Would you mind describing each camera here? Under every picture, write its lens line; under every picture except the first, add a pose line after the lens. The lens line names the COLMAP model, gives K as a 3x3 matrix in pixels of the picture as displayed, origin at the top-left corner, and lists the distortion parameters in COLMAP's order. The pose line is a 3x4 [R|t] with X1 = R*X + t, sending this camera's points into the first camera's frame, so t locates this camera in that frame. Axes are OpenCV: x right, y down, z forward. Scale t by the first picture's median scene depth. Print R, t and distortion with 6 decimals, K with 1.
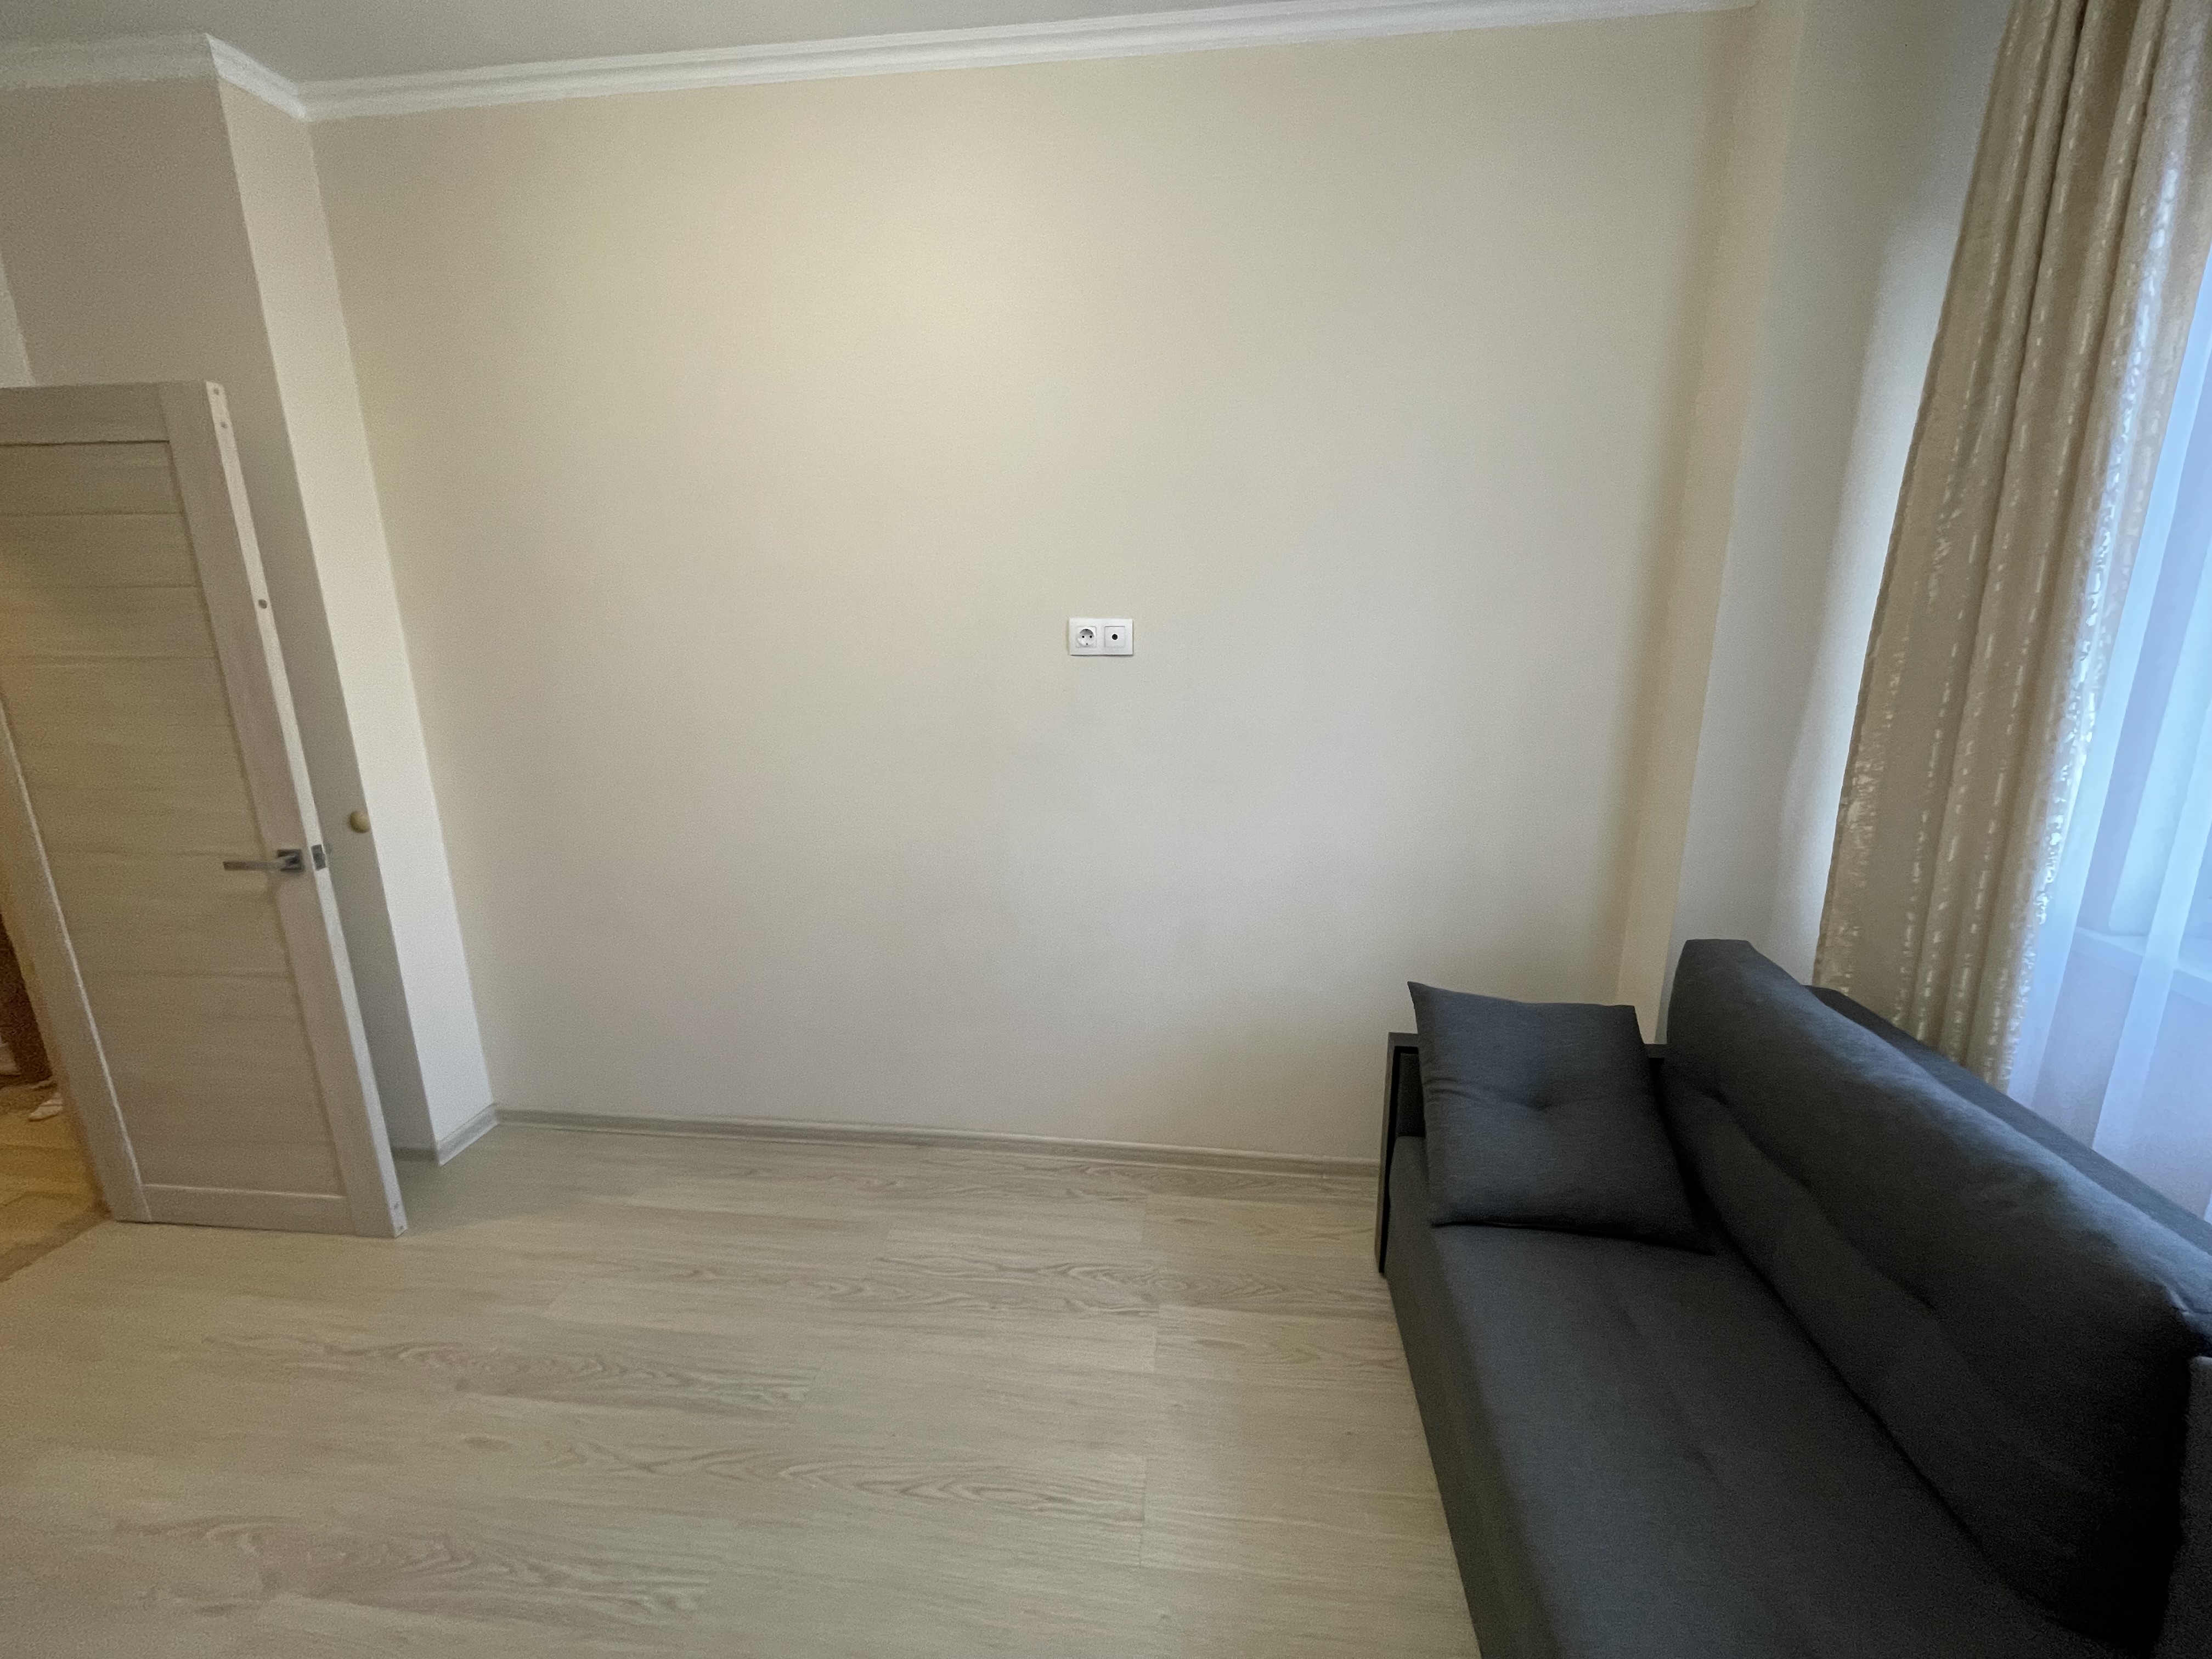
lens RADIAL K [[900.7, 0, 1105.8], [0, 900.7, 830.1], [0, 0, 1]] dist [-0.001594, -0.000265]
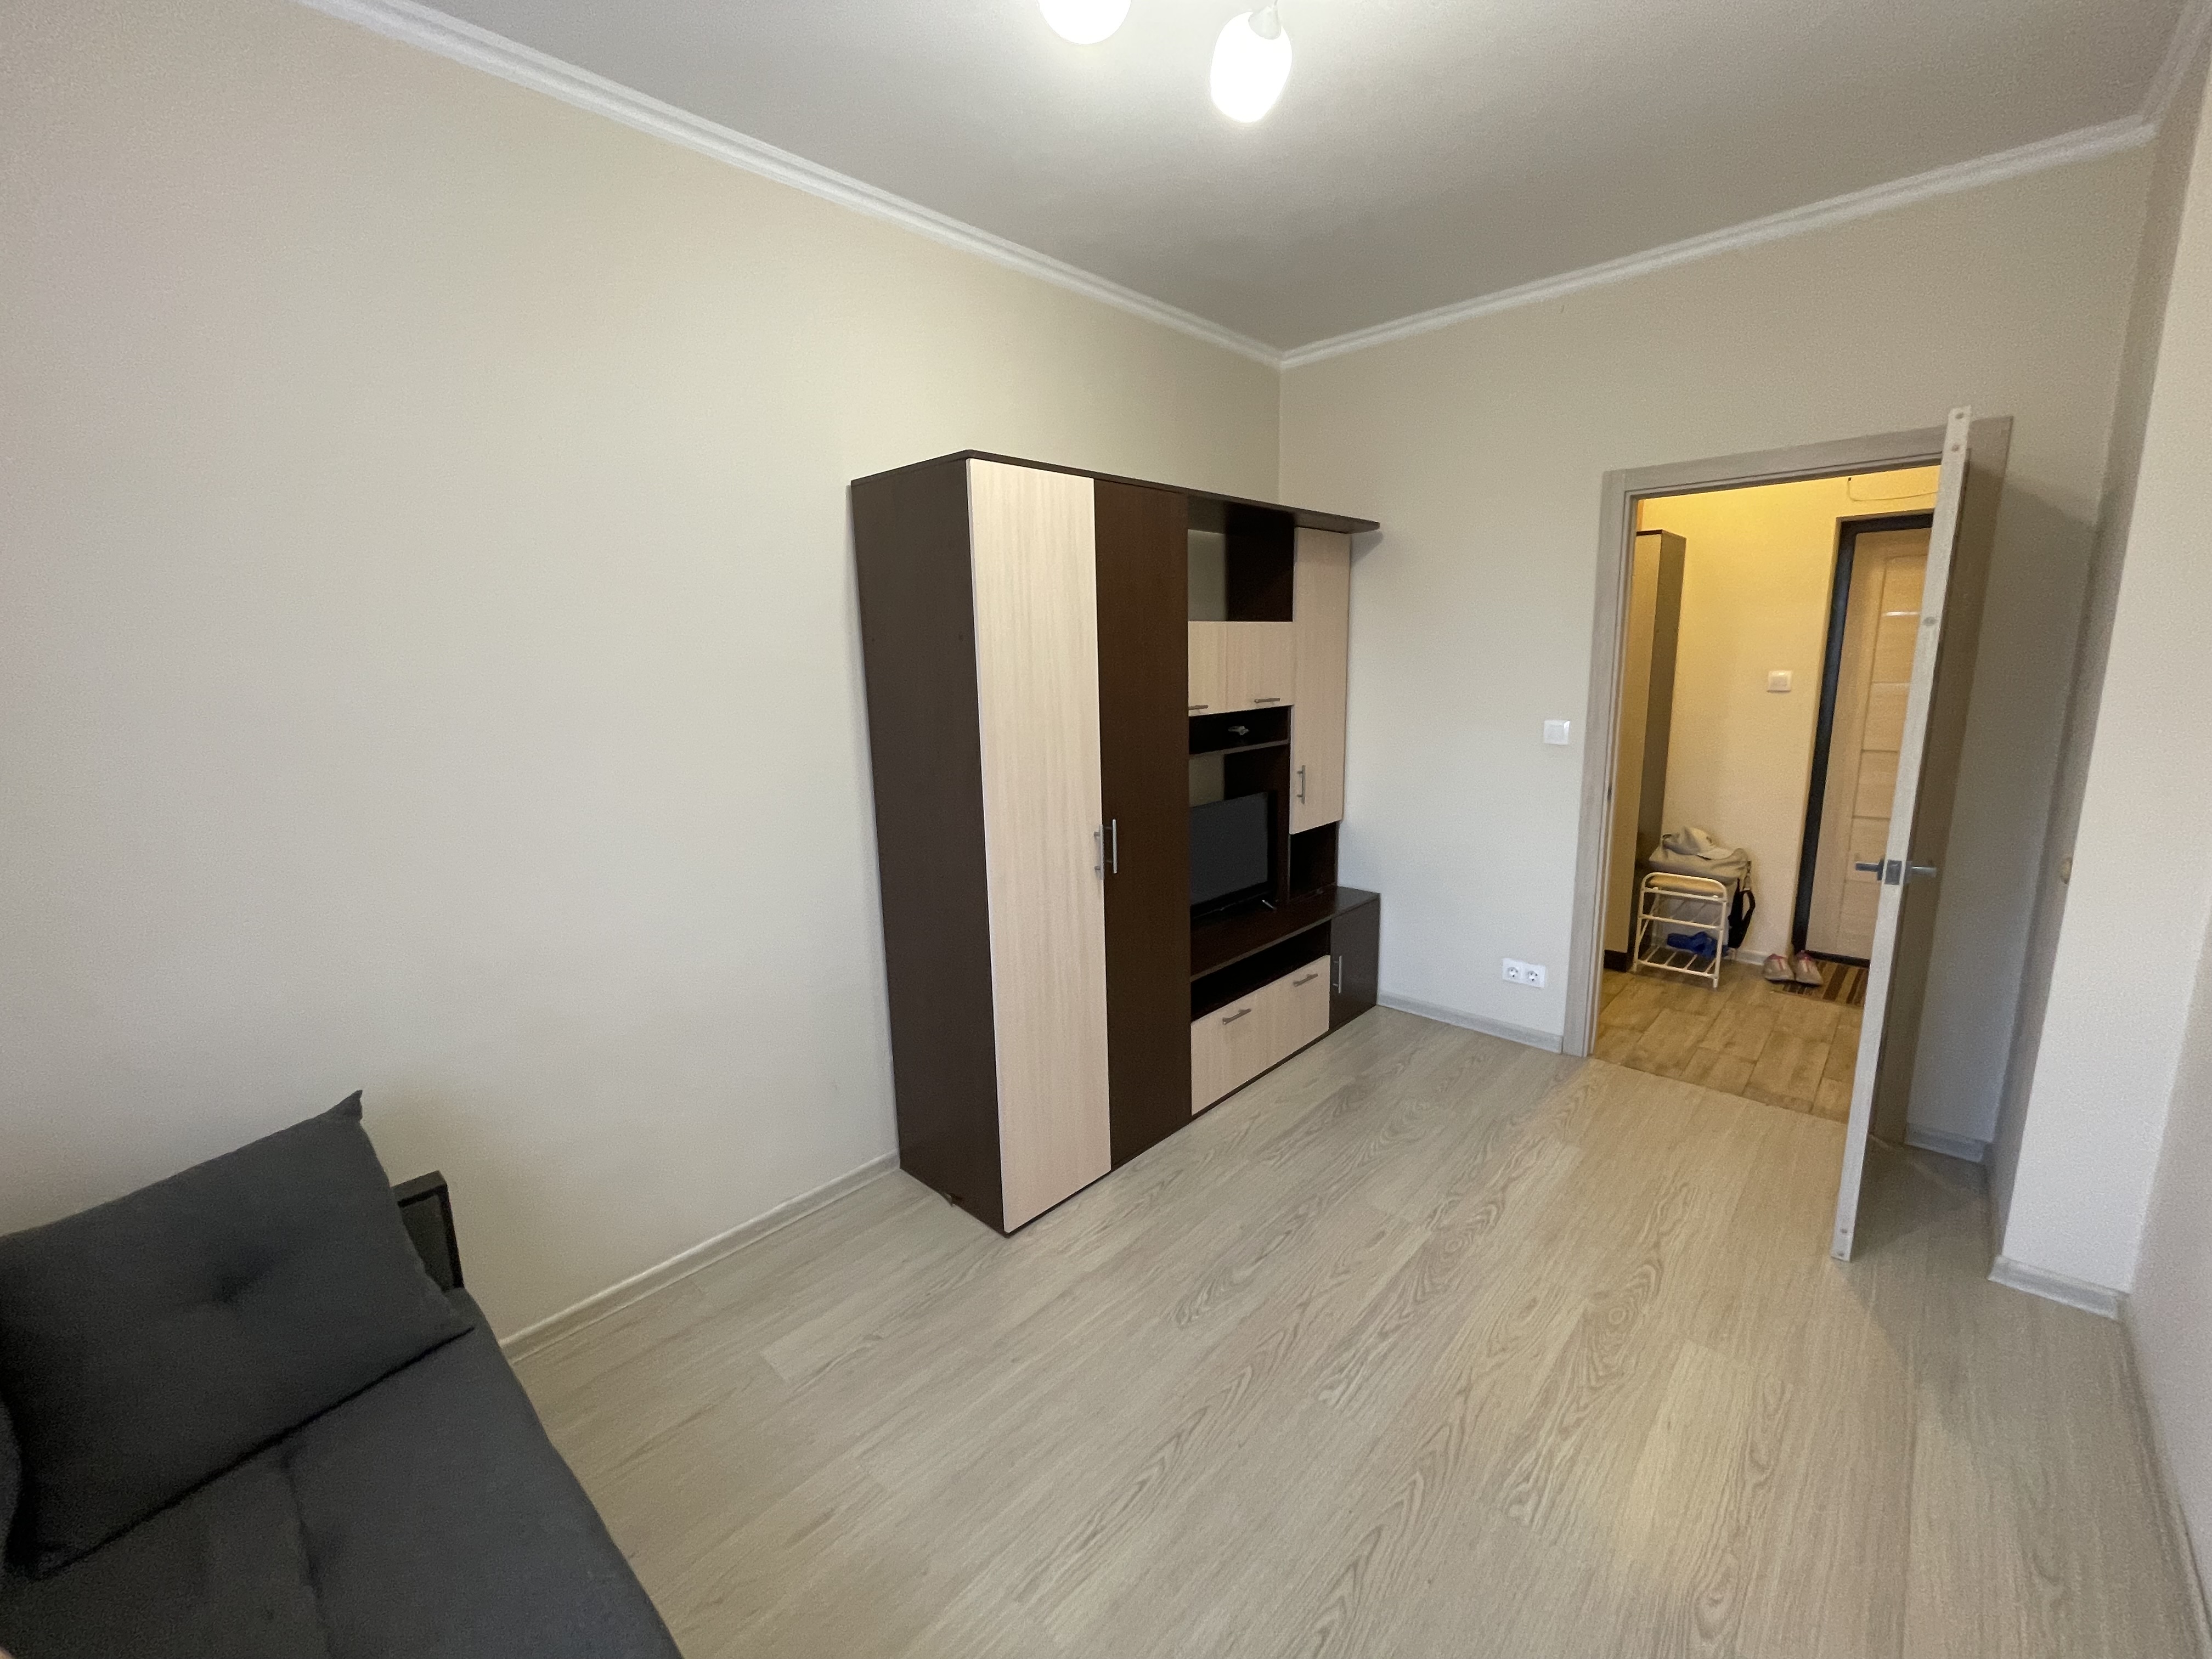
lens RADIAL K [[900.7, 0, 1107.5], [0, 900.7, 823.3], [0, 0, 1]] dist [-0.001594, -0.000265]
pose [[-0.600935, 0.184296, -0.777761, 0.539323], [-0.143697, 0.932291, 0.331940, -0.290016], [0.786275, 0.311237, -0.533764, 1.056006]]
